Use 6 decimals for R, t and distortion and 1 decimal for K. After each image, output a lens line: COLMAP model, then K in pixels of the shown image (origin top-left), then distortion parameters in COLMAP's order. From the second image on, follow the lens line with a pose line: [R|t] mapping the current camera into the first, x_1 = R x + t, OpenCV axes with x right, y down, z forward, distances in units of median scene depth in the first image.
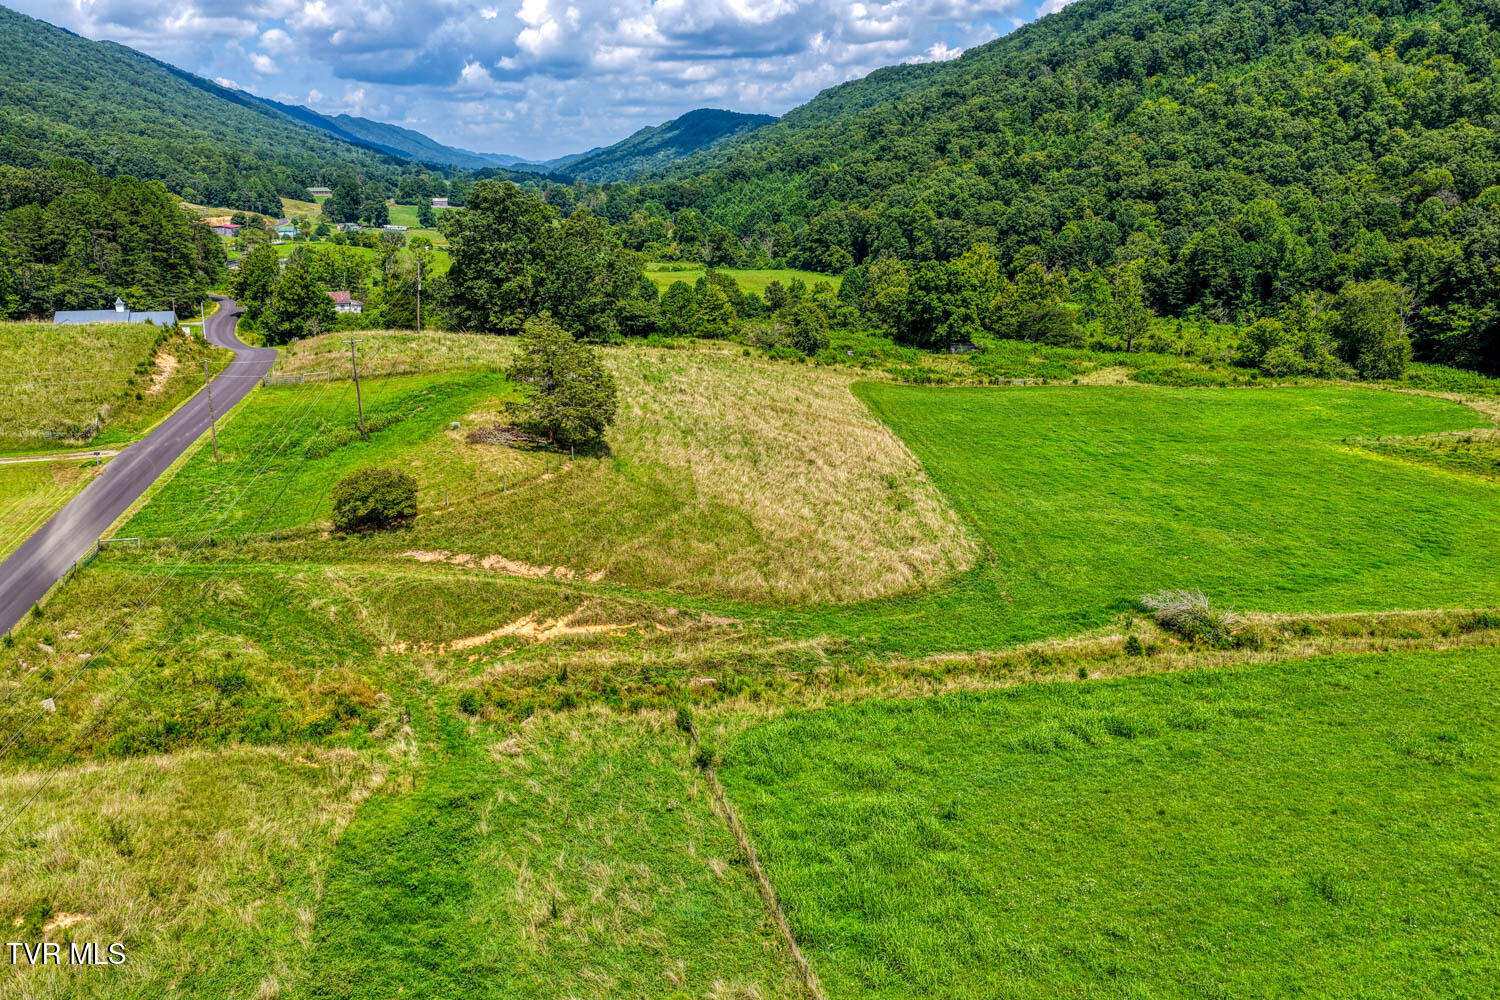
lens RADIAL K [[1241.1, 0, 754.5], [0, 1241.1, 497.4], [0, 0, 1]] dist [-0.014000, 0.037537]
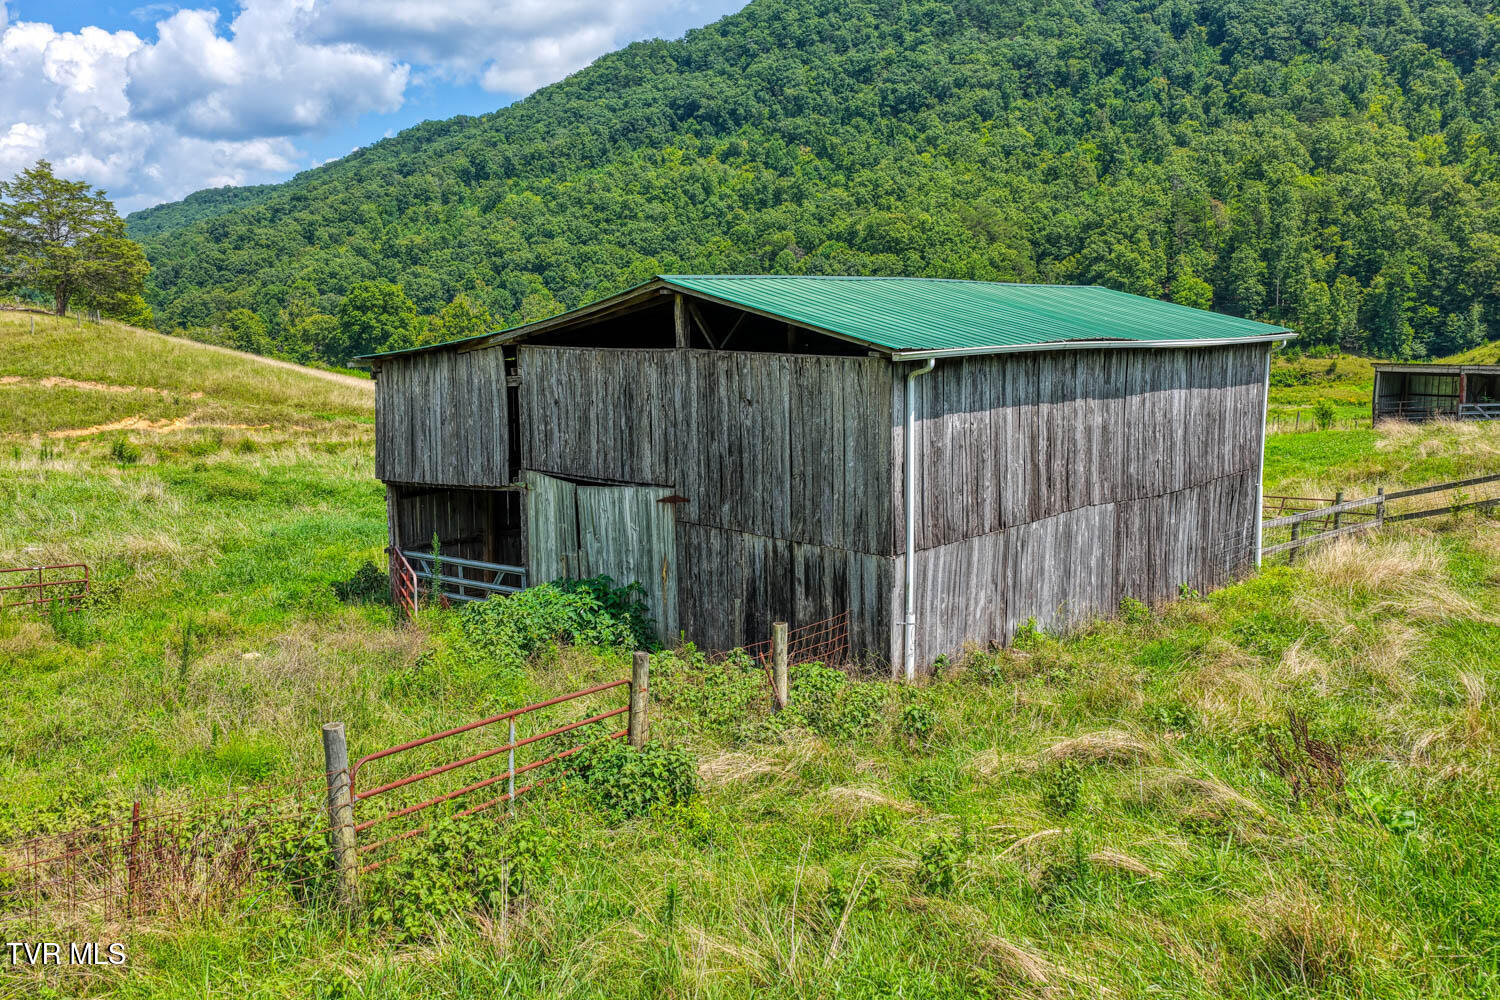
lens RADIAL K [[1241.1, 0, 753.5], [0, 1241.1, 495.1], [0, 0, 1]] dist [-0.014000, 0.037537]
pose [[0.867537, -0.063247, 0.493335, -0.055134], [0.120376, 0.989093, -0.084879, 0.062747], [-0.482586, 0.133022, 0.865688, 0.020957]]
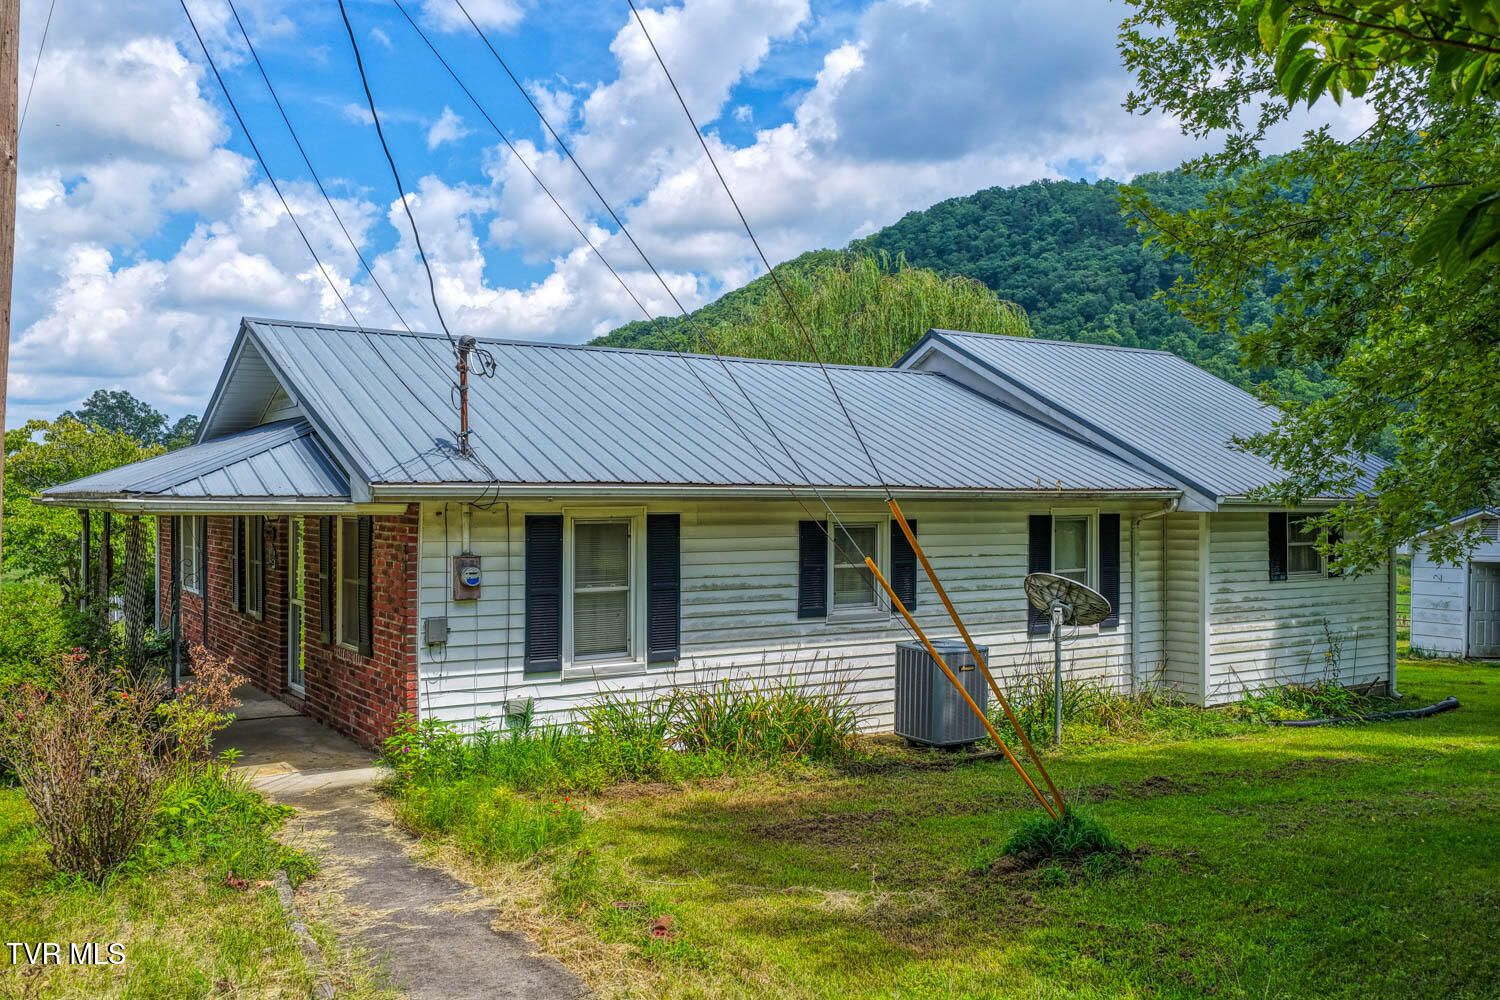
lens RADIAL K [[1241.1, 0, 750.2], [0, 1241.1, 503.0], [0, 0, 1]] dist [-0.014000, 0.037537]
pose [[0.945475, 0.004321, 0.325666, -0.007933], [0.075864, 0.969486, -0.233115, 0.096628], [-0.316736, 0.245110, 0.916296, -0.152978]]
